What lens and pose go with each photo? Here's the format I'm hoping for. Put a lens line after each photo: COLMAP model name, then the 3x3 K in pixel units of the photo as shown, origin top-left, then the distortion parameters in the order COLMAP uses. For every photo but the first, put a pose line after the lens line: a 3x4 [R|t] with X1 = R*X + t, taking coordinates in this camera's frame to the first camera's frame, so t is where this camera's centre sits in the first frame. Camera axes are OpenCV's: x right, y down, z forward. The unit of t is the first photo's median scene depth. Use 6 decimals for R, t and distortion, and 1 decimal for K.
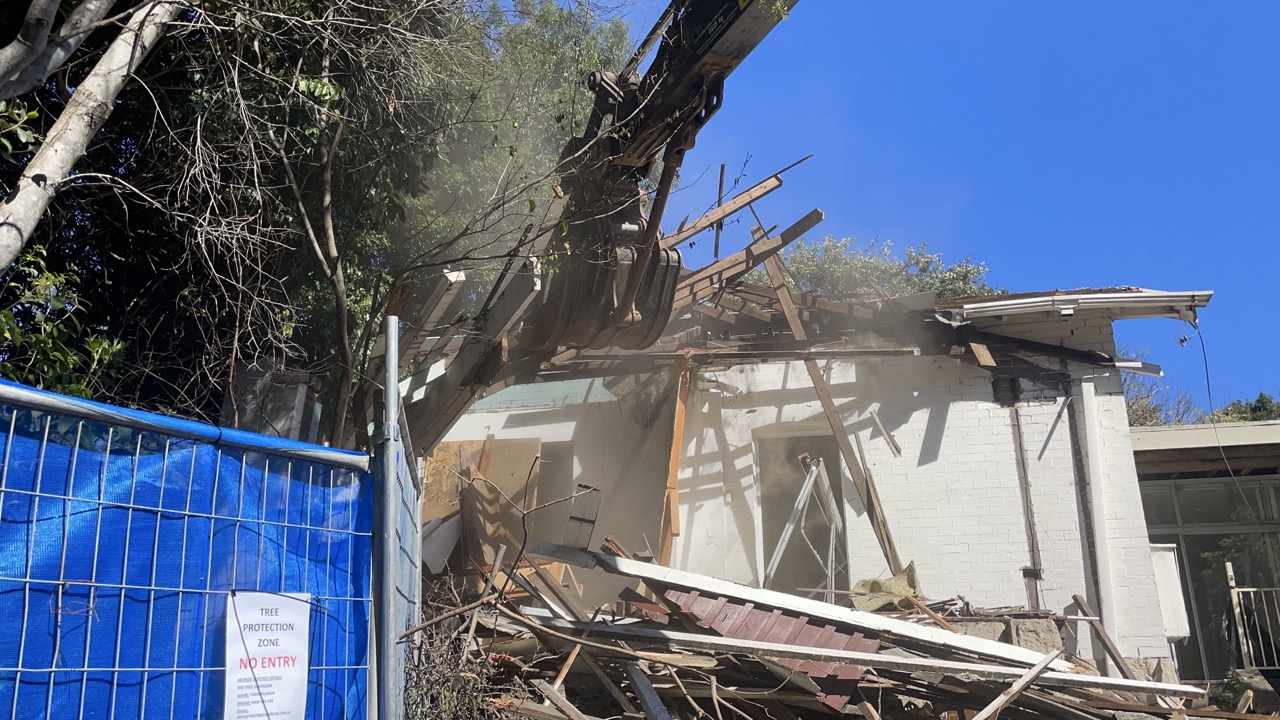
lens RADIAL K [[1080.6, 0, 640.0], [0, 1080.6, 360.0], [0, 0, 1]] dist [0.006306, 0.002755]
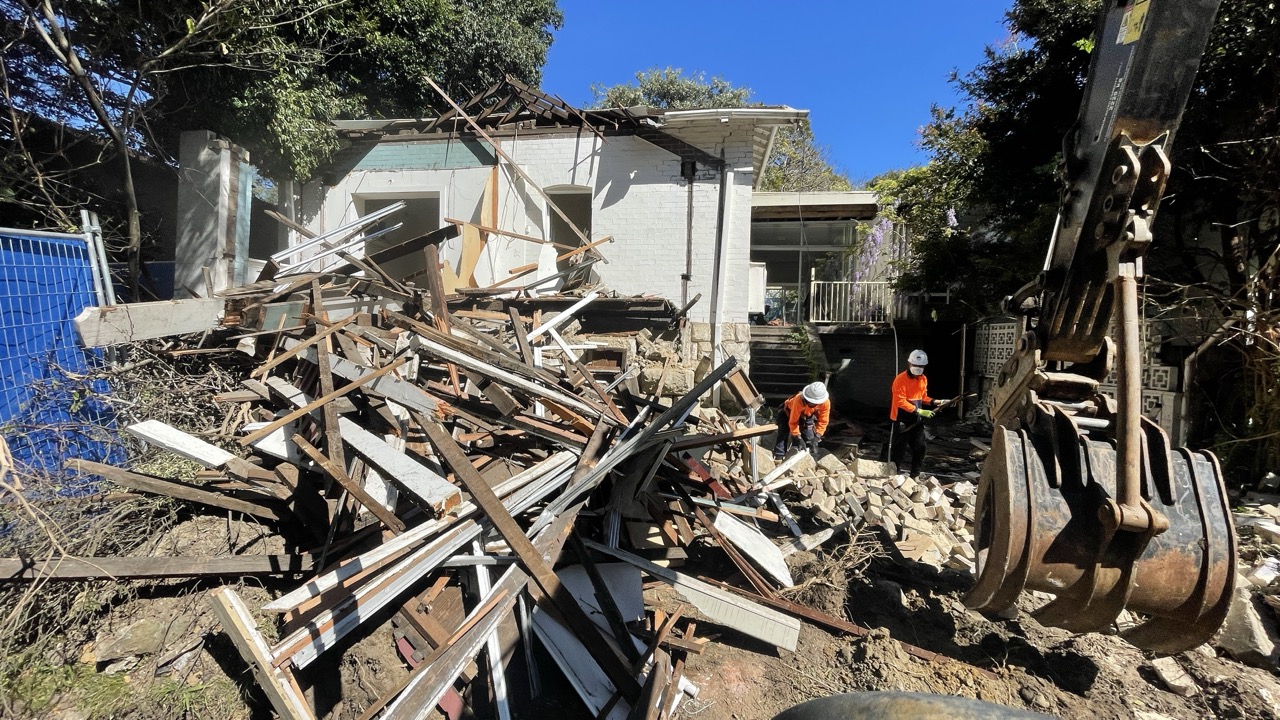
lens RADIAL K [[523.5, 0, 640.0], [0, 523.5, 360.0], [0, 0, 1]] dist [0.002335, 0.000353]
pose [[0.997032, 0.009833, 0.076357, 0.209090], [-0.038673, 0.921565, 0.386294, -0.011117], [-0.066569, -0.388101, 0.919210, 0.133549]]
